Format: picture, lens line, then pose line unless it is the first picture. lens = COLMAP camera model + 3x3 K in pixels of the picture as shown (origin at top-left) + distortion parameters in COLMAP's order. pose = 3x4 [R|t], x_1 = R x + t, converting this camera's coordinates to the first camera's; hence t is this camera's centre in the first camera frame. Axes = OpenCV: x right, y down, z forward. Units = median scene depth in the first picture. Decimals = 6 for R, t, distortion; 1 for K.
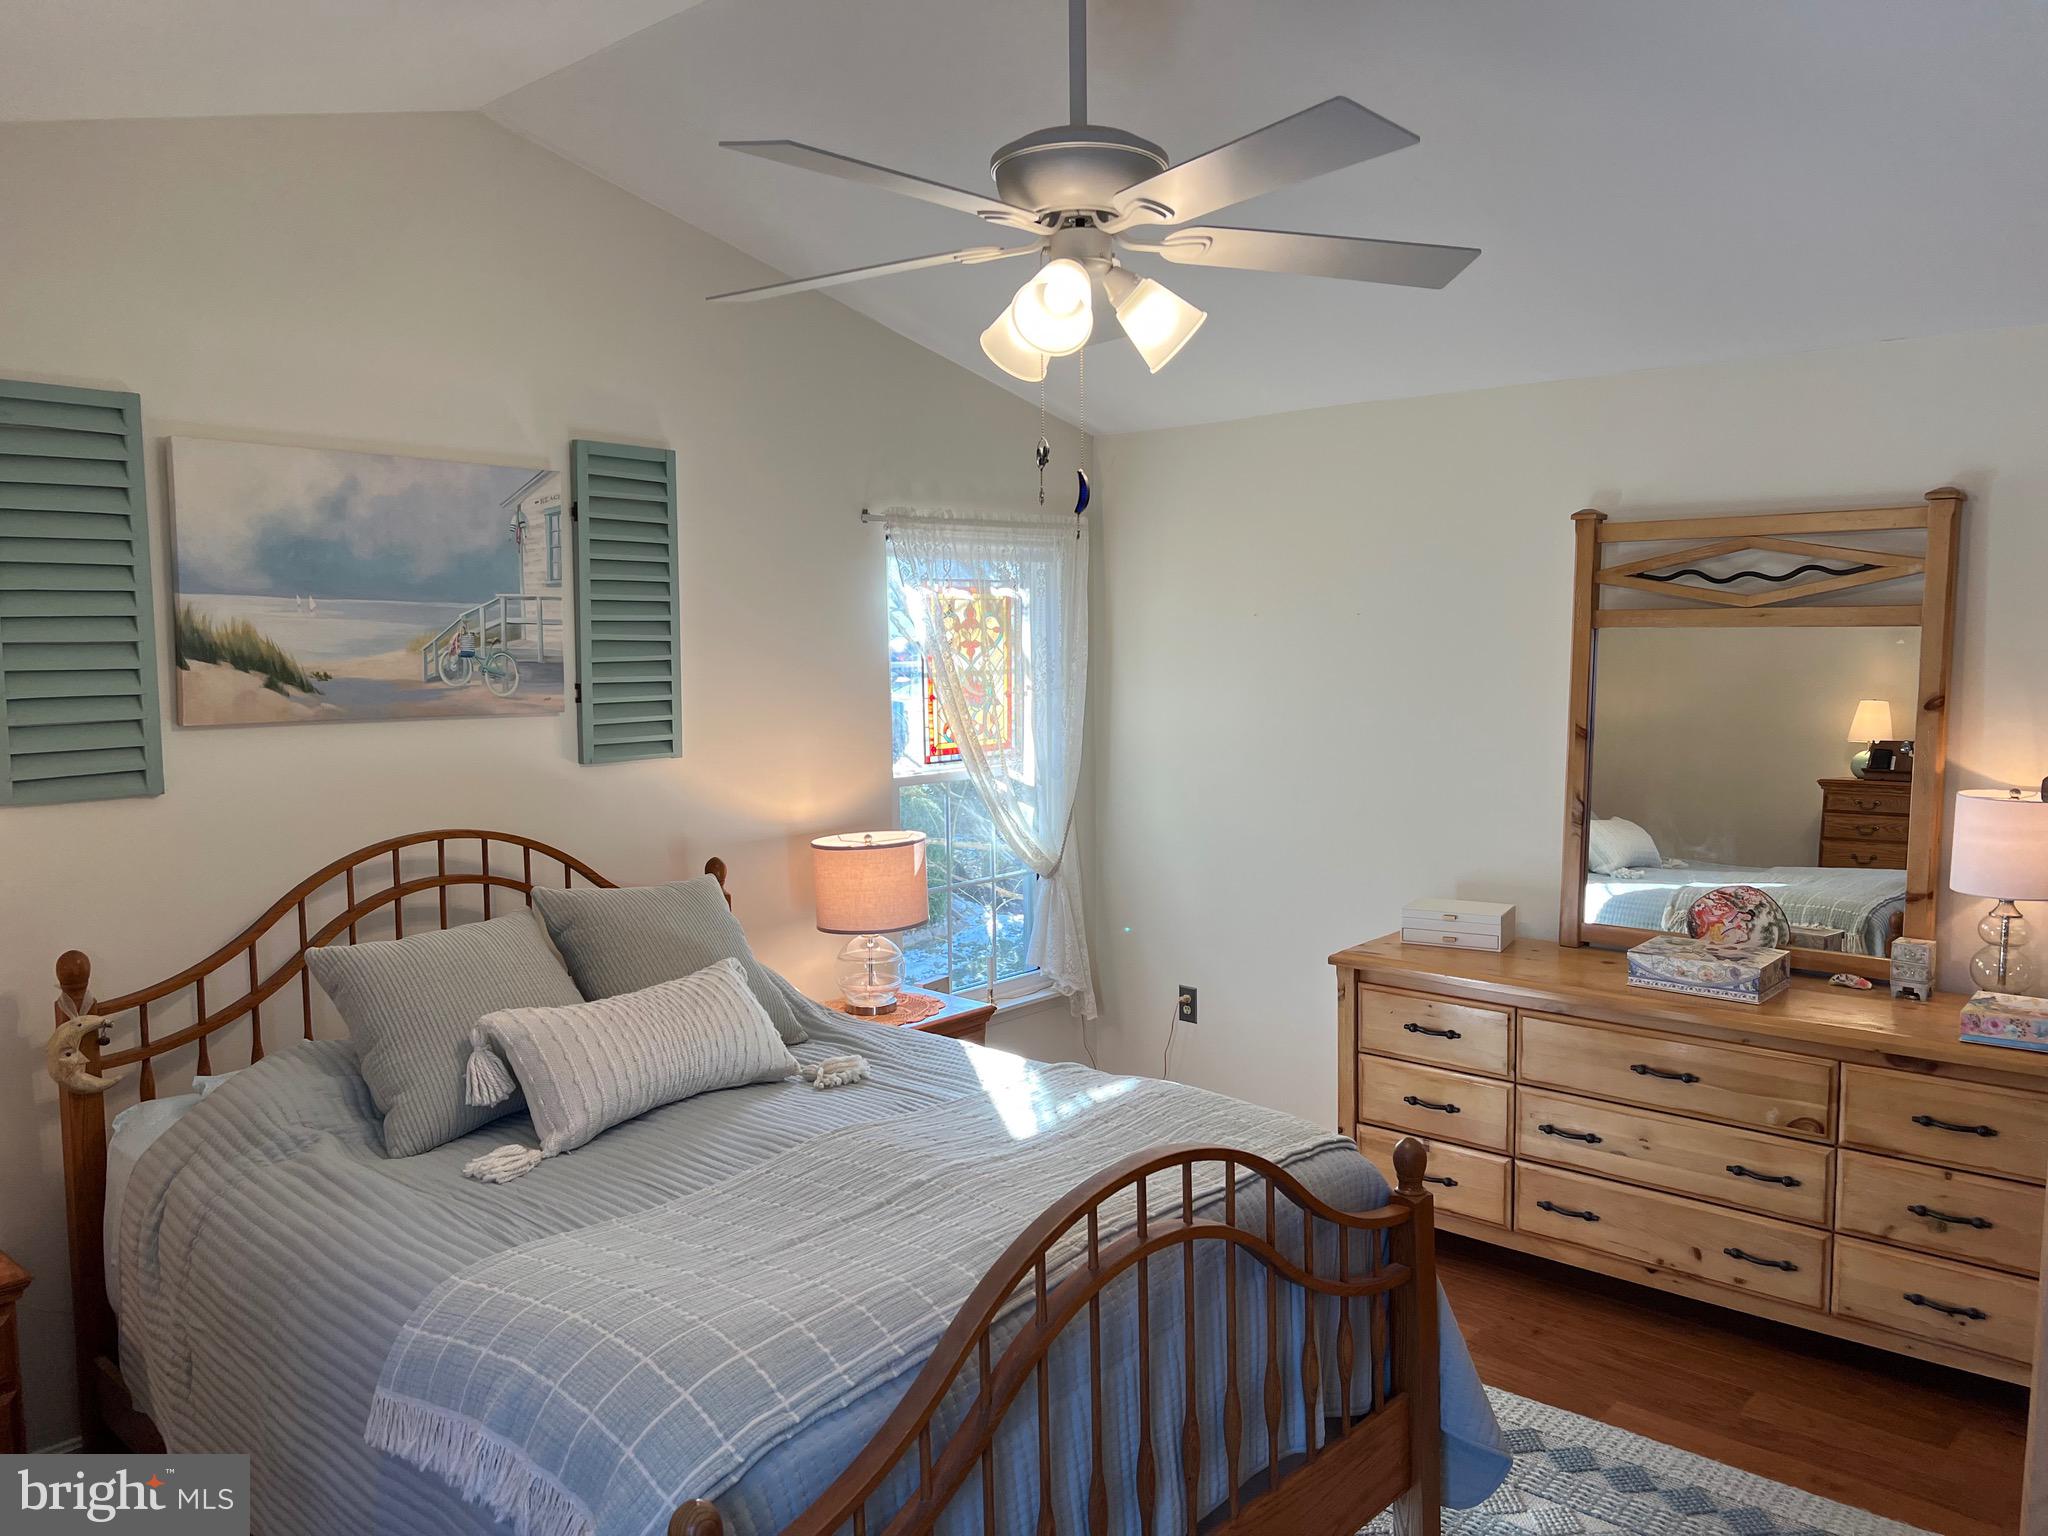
lens RADIAL K [[1539.2, 0, 1031.3], [0, 1539.2, 761.6], [0, 0, 1]] dist [0.066974, -0.072907]
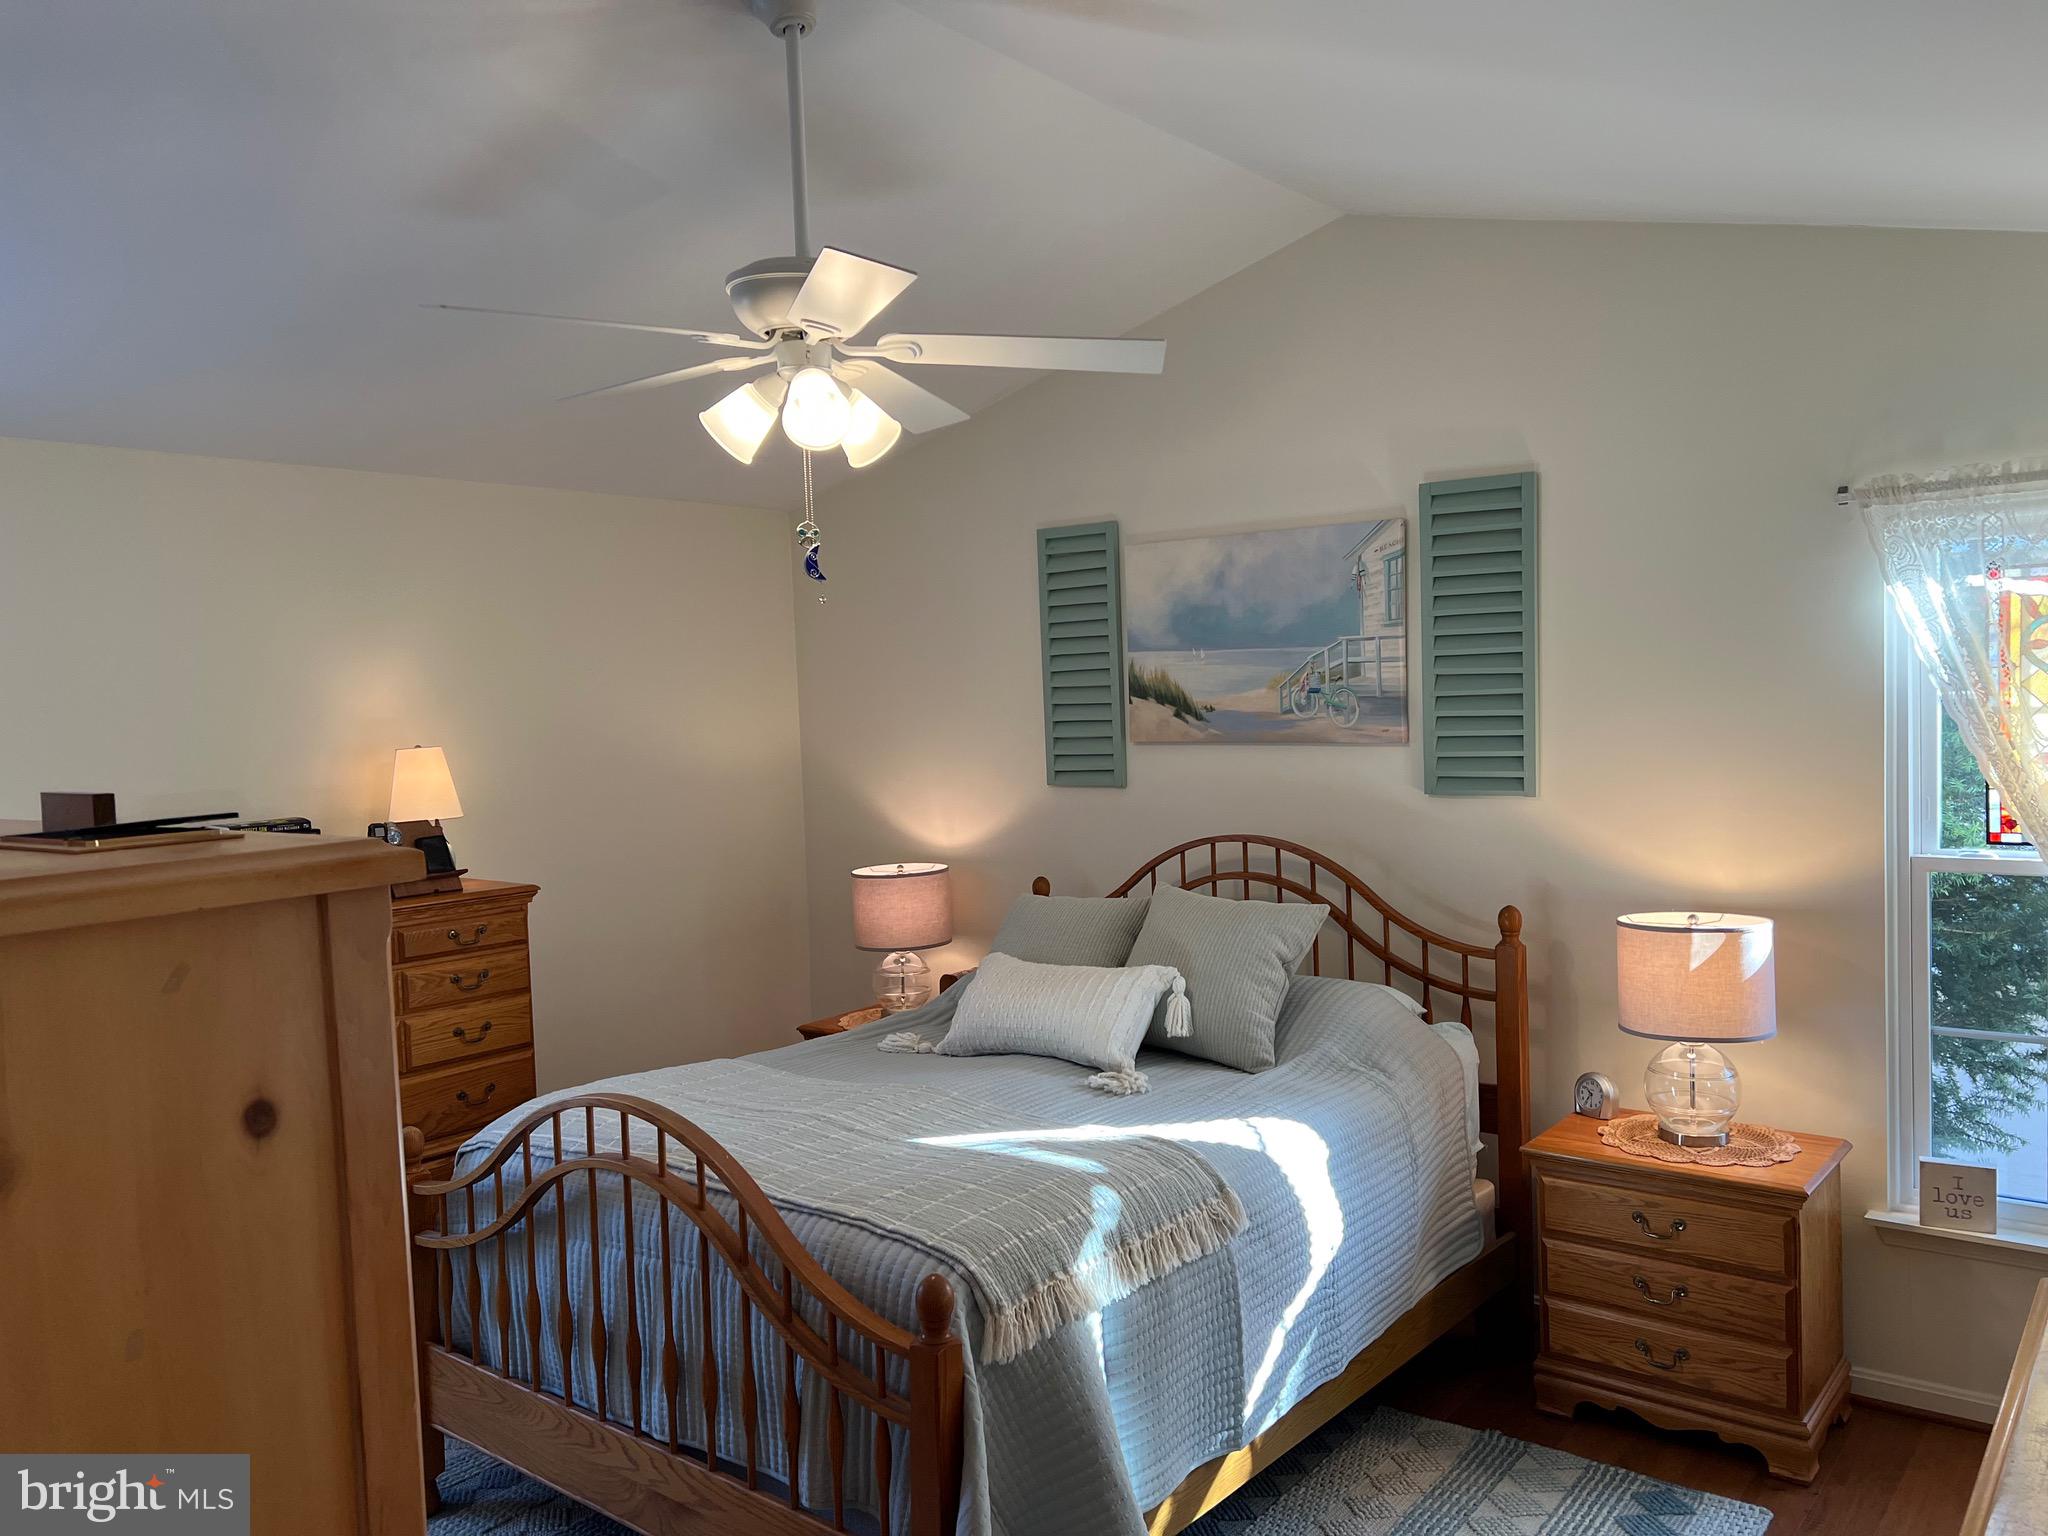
lens RADIAL K [[1539.2, 0, 1021.4], [0, 1539.2, 779.7], [0, 0, 1]] dist [0.066974, -0.072907]
pose [[0.036341, 0.065947, -0.997161, 0.801303], [-0.048853, 0.996745, 0.064139, -0.066693], [0.998145, 0.046383, 0.039444, 0.744982]]
